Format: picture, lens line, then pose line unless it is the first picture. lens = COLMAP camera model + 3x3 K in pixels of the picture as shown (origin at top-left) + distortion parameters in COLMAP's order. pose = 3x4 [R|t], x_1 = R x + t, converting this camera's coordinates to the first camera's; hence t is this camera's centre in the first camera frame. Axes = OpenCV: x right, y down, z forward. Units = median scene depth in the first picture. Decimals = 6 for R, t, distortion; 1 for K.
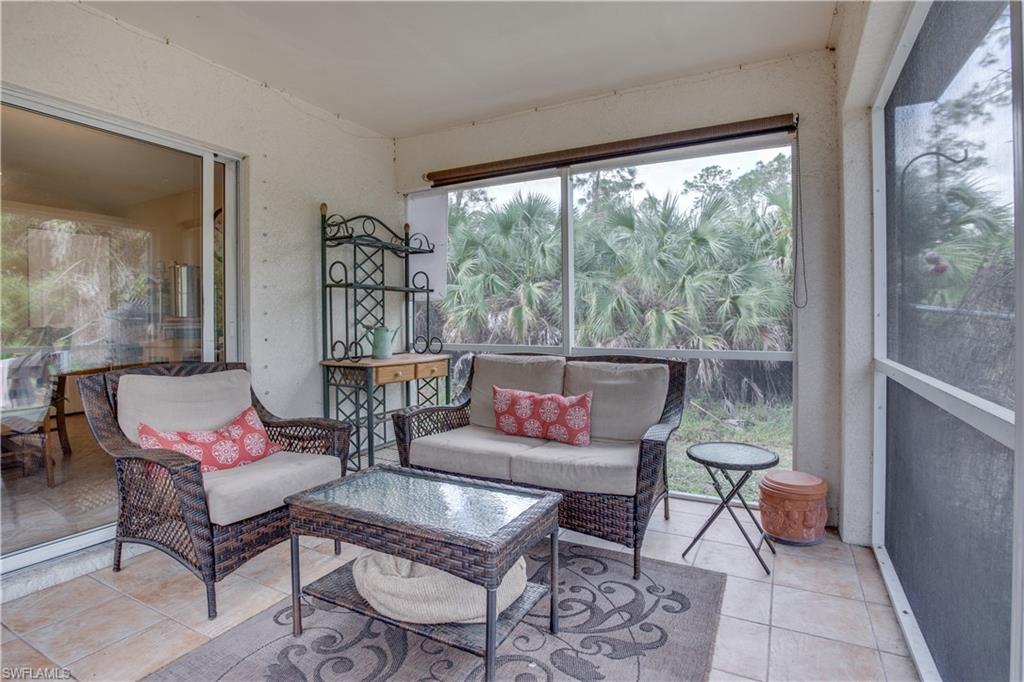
lens RADIAL K [[504.1, 0, 514.2], [0, 504.1, 324.5], [0, 0, 1]] dist [-0.067320, 0.029387]
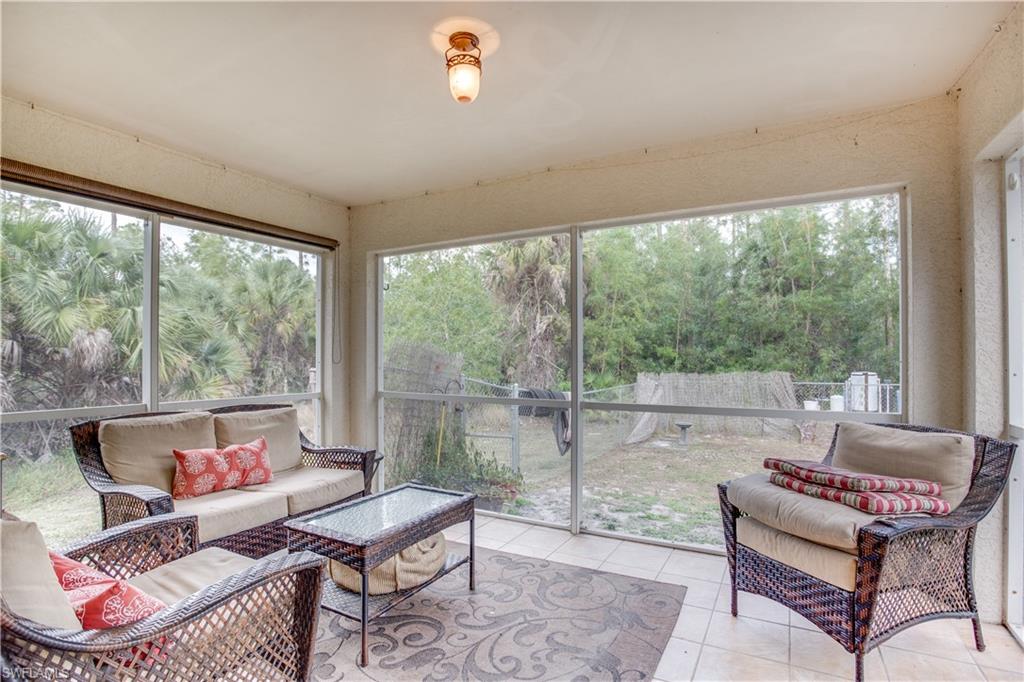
lens RADIAL K [[510.0, 0, 512.0], [0, 510.0, 341.0], [0, 0, 1]] dist [-0.068367, 0.031531]
pose [[0.010716, 0.038783, 0.999190, -1.011371], [0.007101, 0.999219, -0.038860, -0.038082], [-0.999917, 0.007511, 0.010433, 0.407625]]
